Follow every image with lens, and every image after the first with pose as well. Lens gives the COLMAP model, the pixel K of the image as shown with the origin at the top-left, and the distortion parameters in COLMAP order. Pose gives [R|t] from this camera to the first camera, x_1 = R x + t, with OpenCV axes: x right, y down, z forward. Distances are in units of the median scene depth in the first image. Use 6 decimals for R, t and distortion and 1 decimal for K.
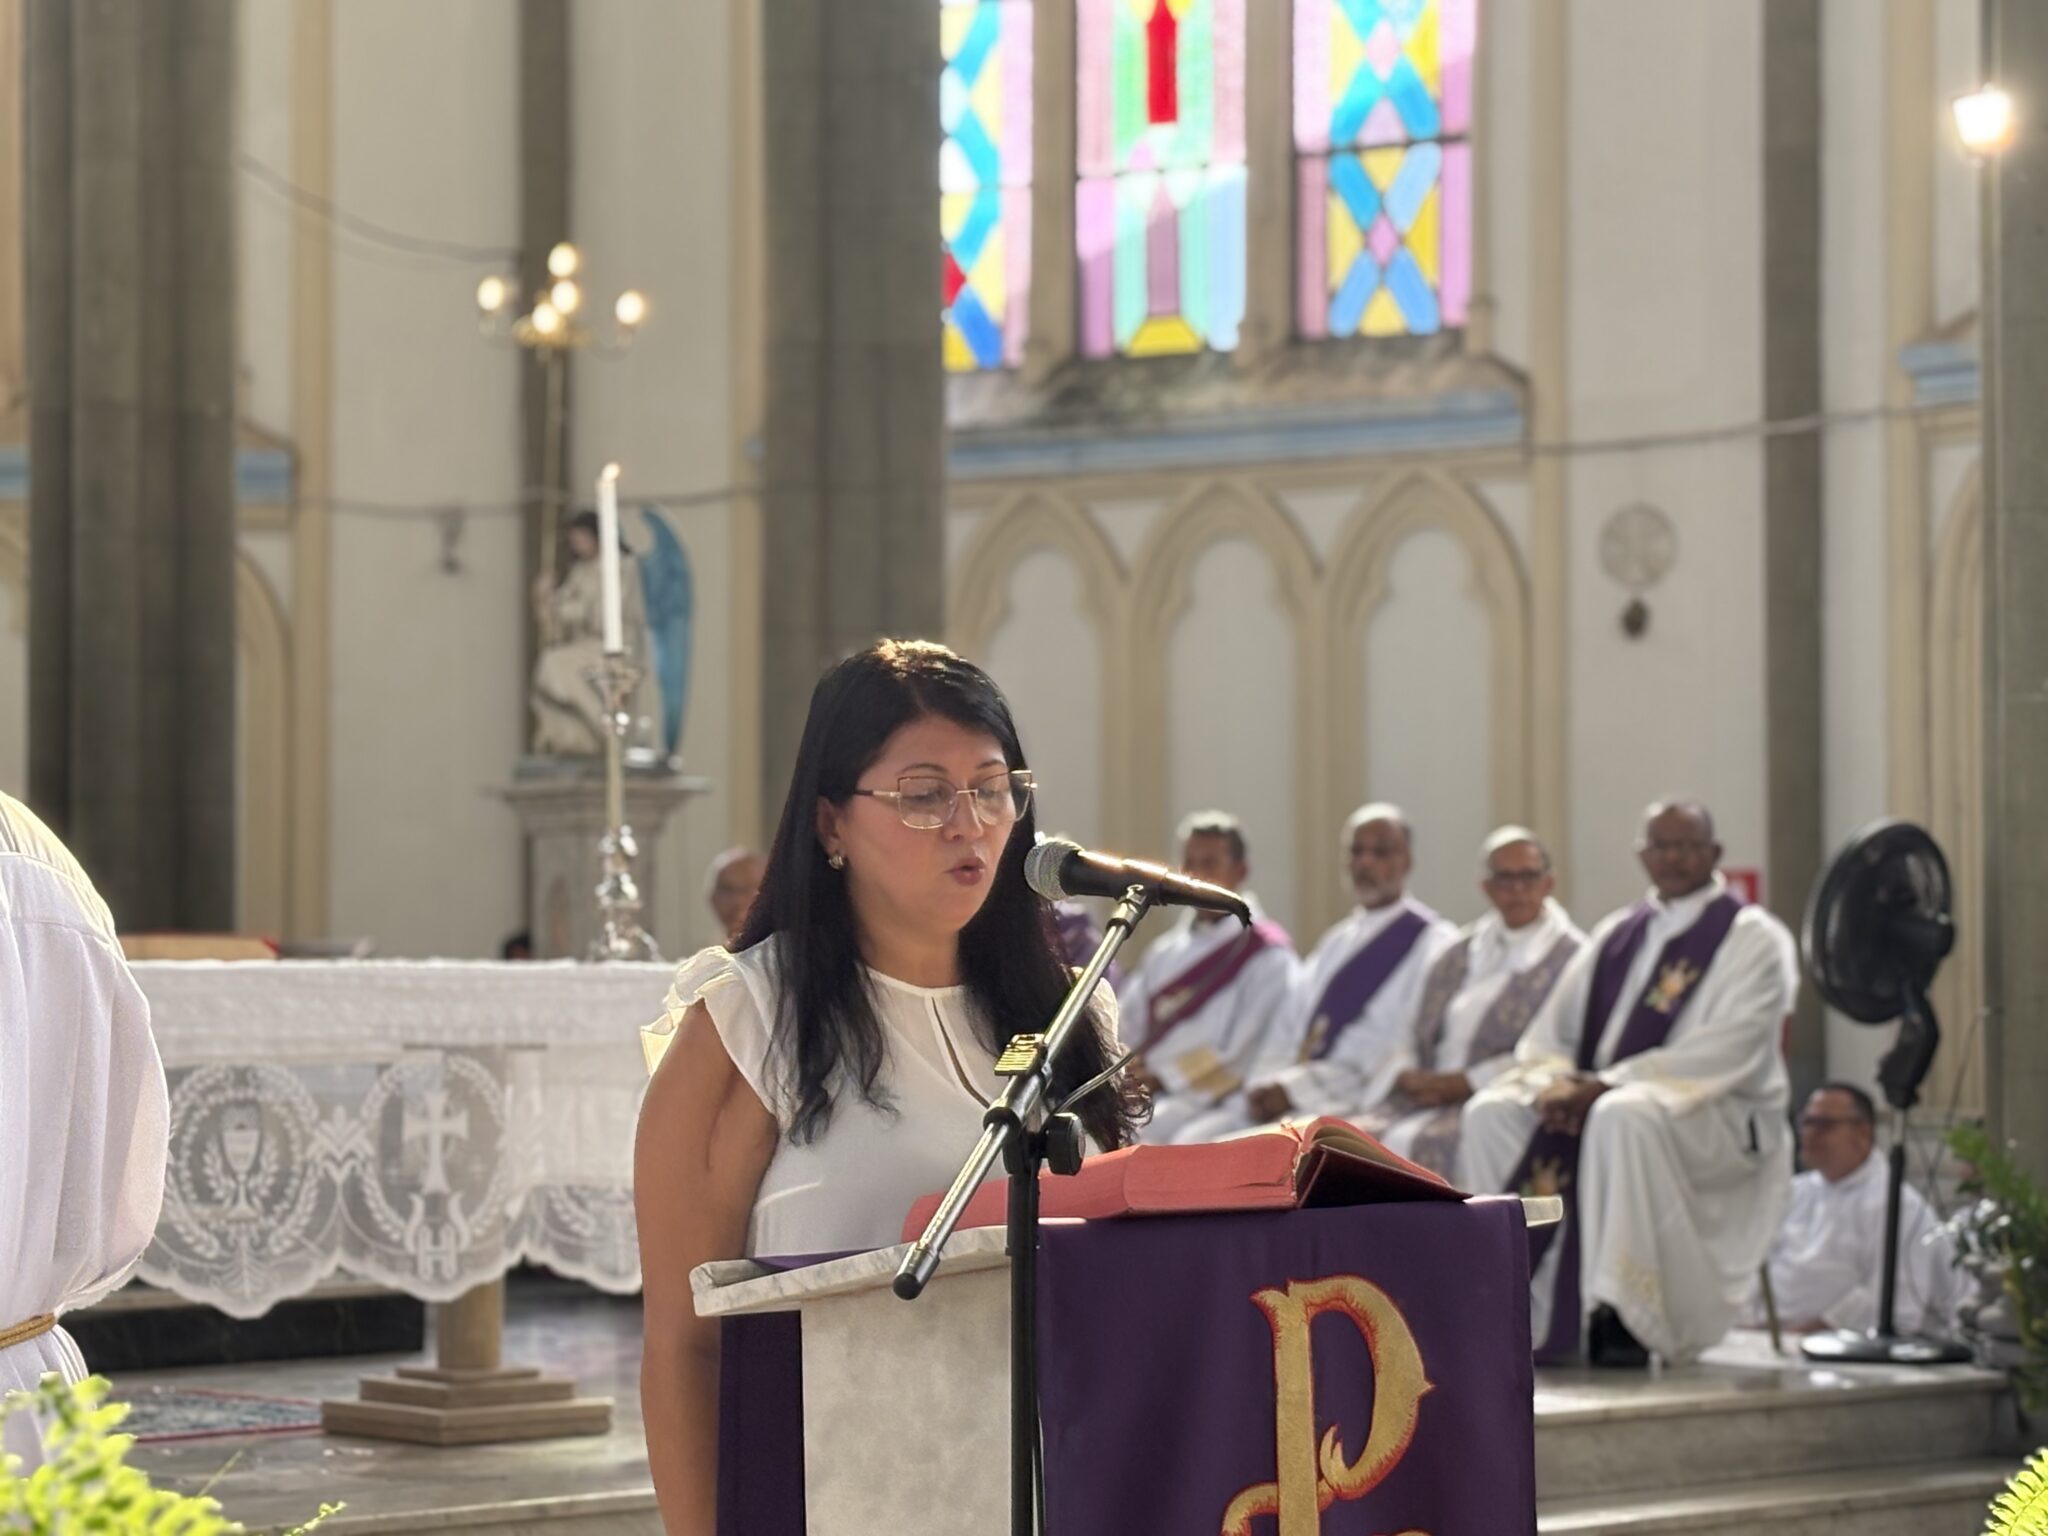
lens RADIAL K [[4804.2, 0, 1024.6], [0, 4804.2, 670.3], [0, 0, 1]] dist [0.192196, -0.215310]
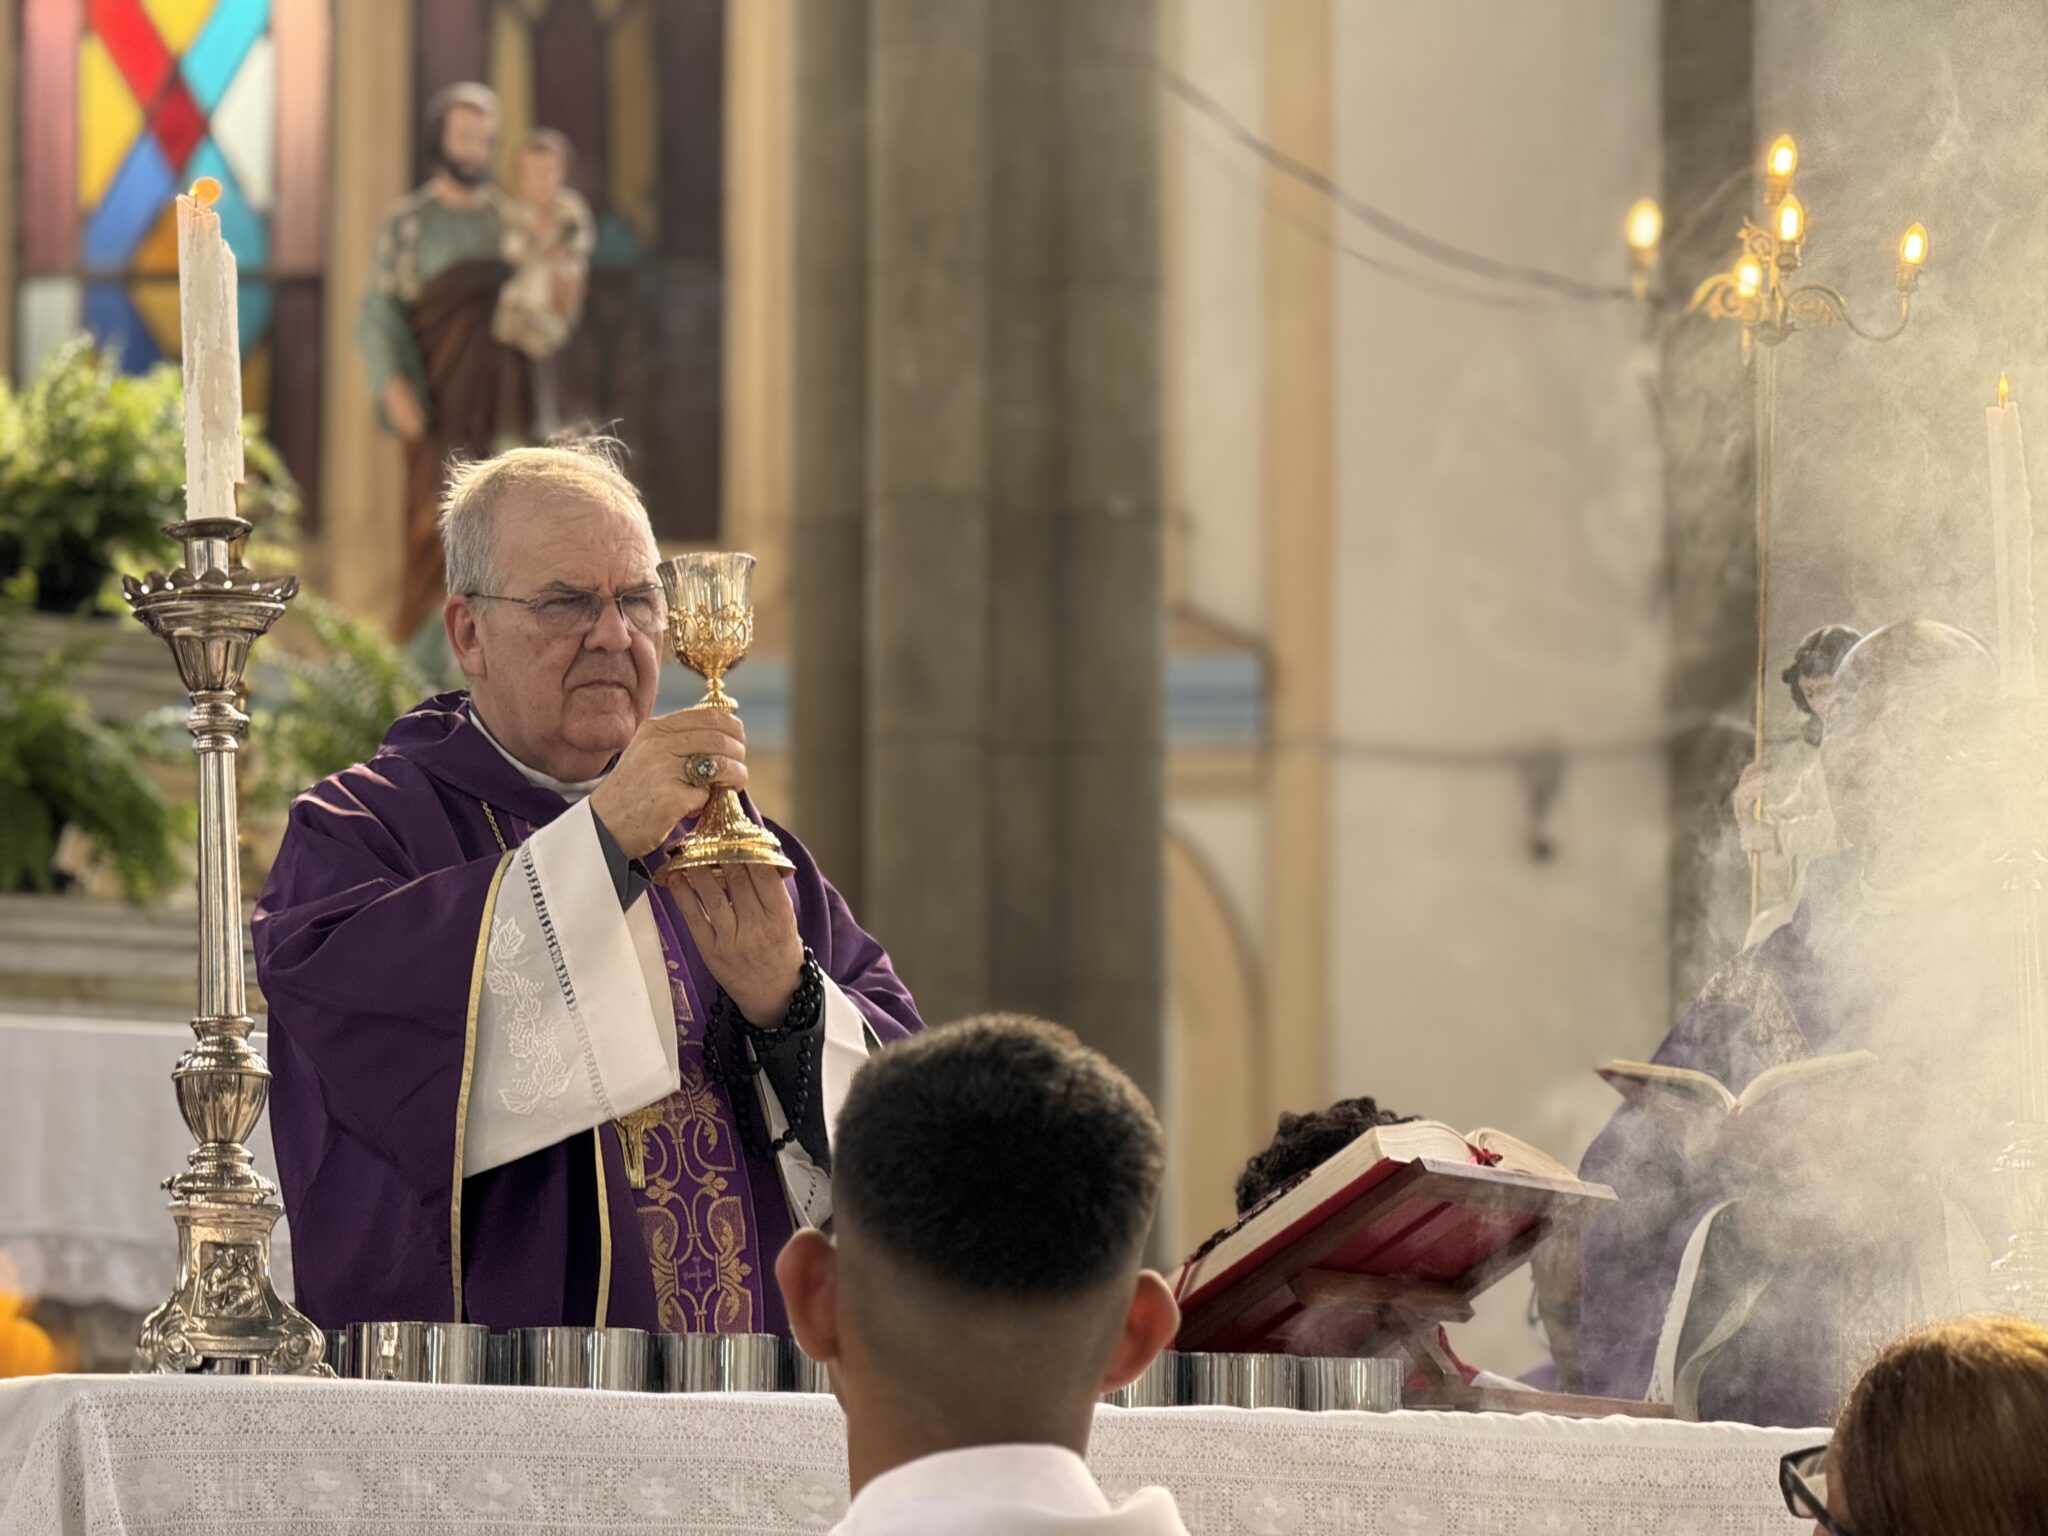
lens RADIAL K [[7014.5, 0, 1024.0], [0, 7014.5, 768.0], [0, 0, 1]] dist [0.277950, -1.752280]
pose [[0.982704, -0.011176, -0.184844, -0.051132], [-0.000705, 0.997944, -0.064084, 0.040713], [0.185180, 0.063106, 0.980676, 0.353553]]
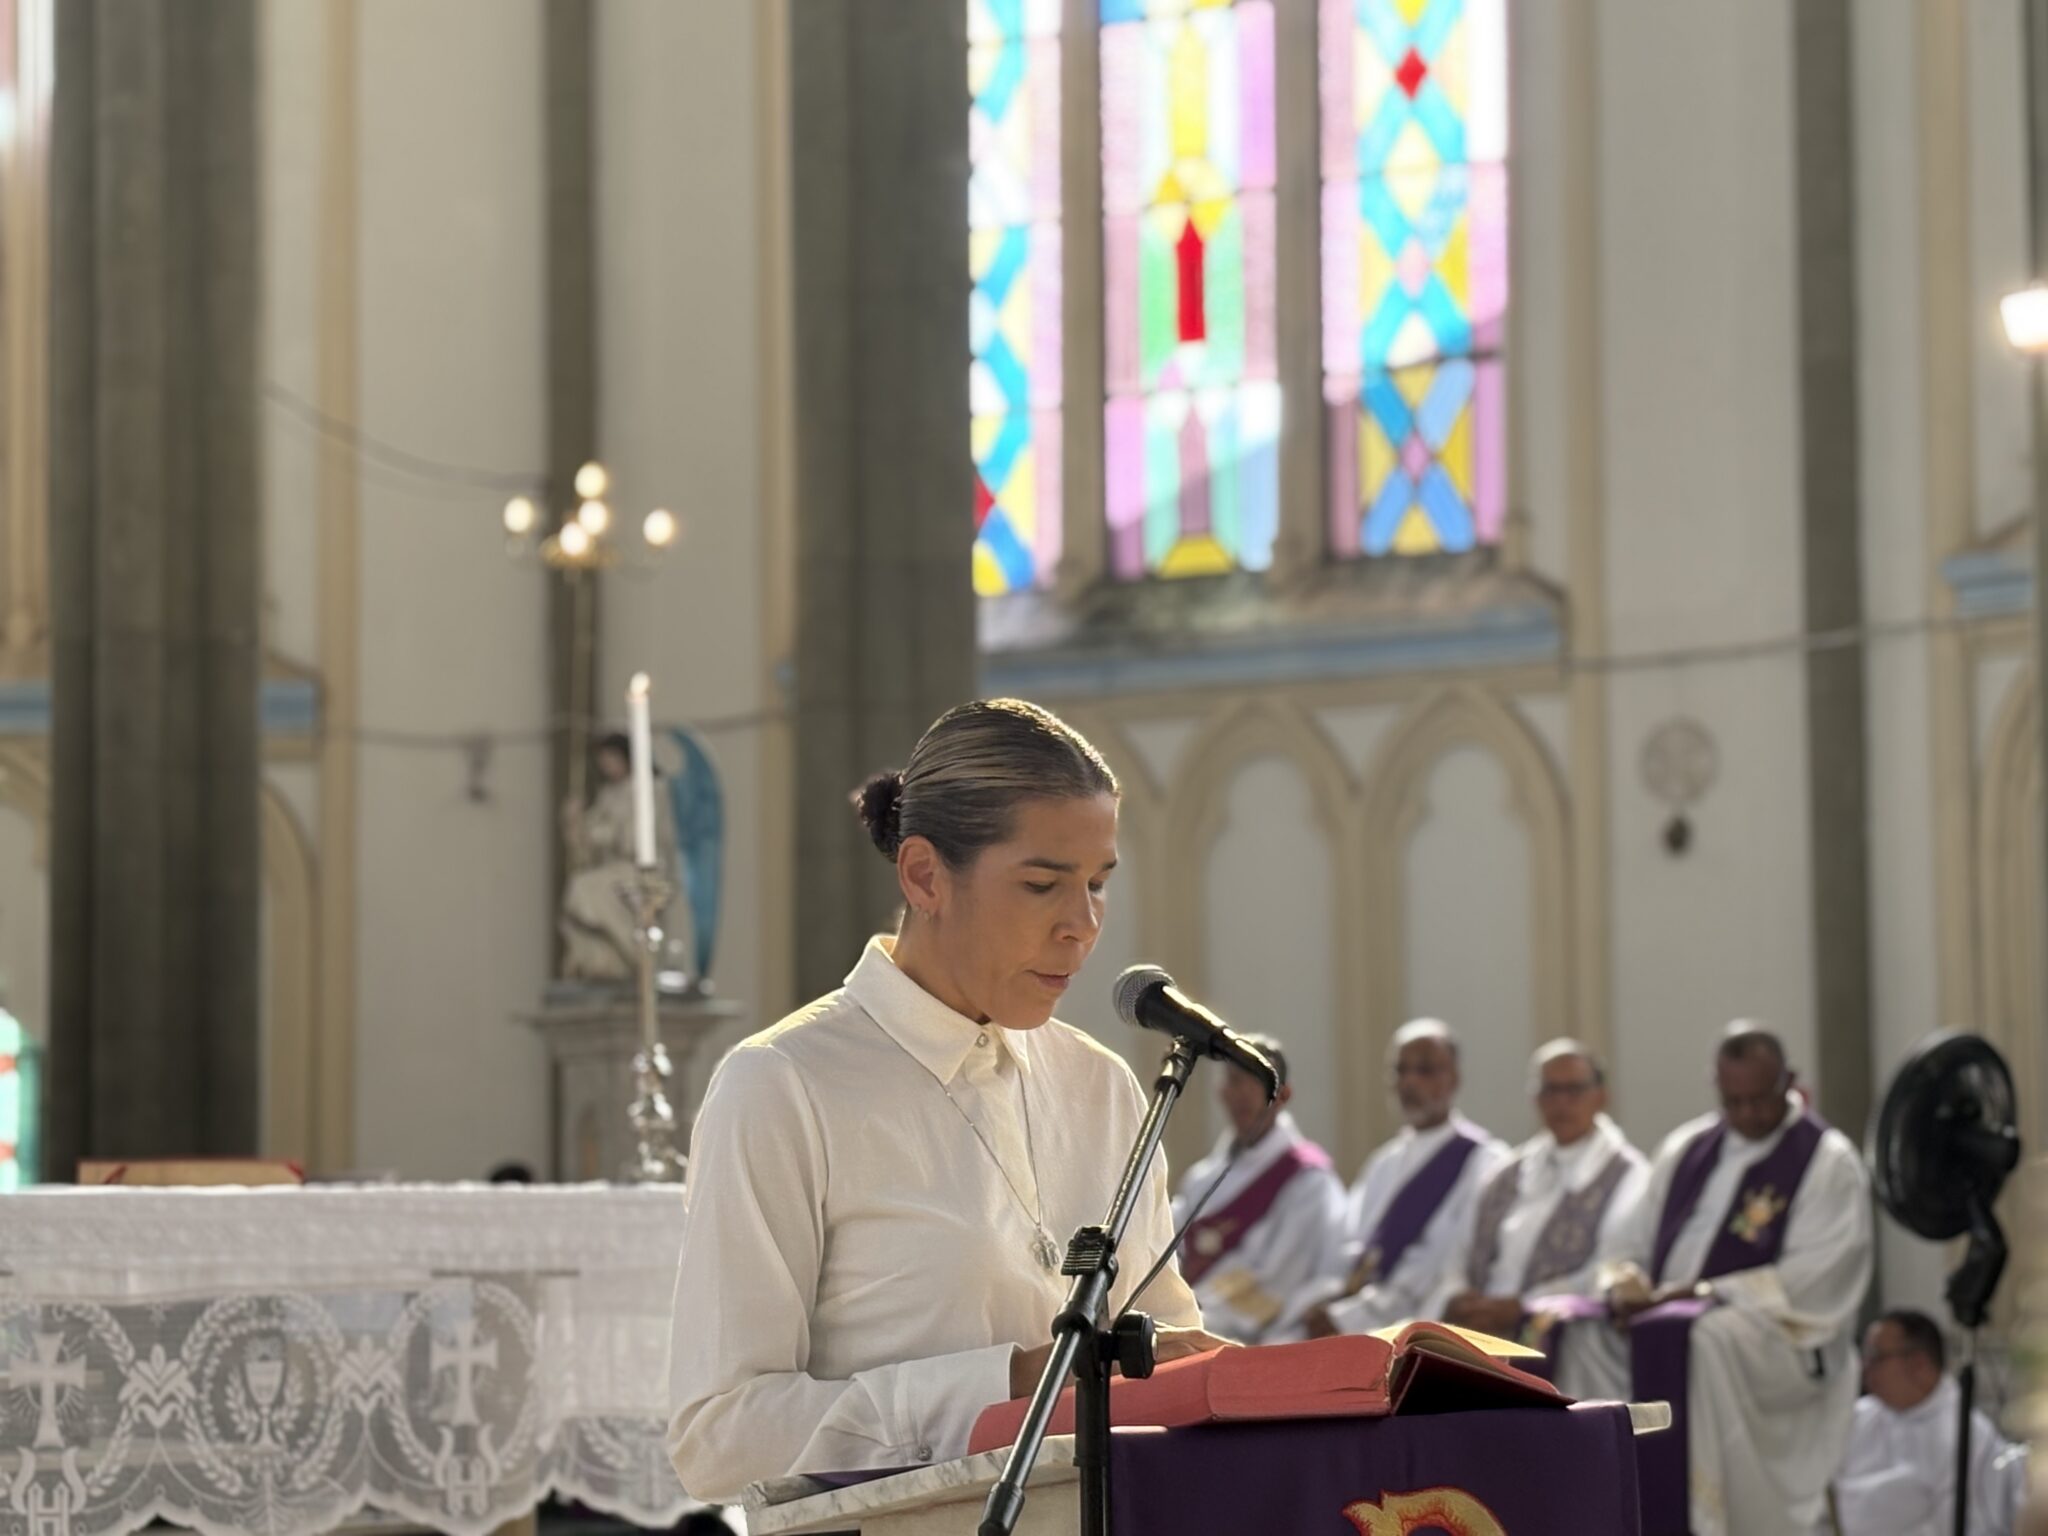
lens RADIAL K [[4797.3, 0, 1048.4], [0, 4797.3, 715.8], [0, 0, 1]] dist [0.294986, -1.633733]
pose [[0.999969, -0.007854, -0.000129, -0.002490], [0.007842, 0.999202, -0.039171, 0.003449], [0.000437, 0.039168, 0.999233, 0.016363]]
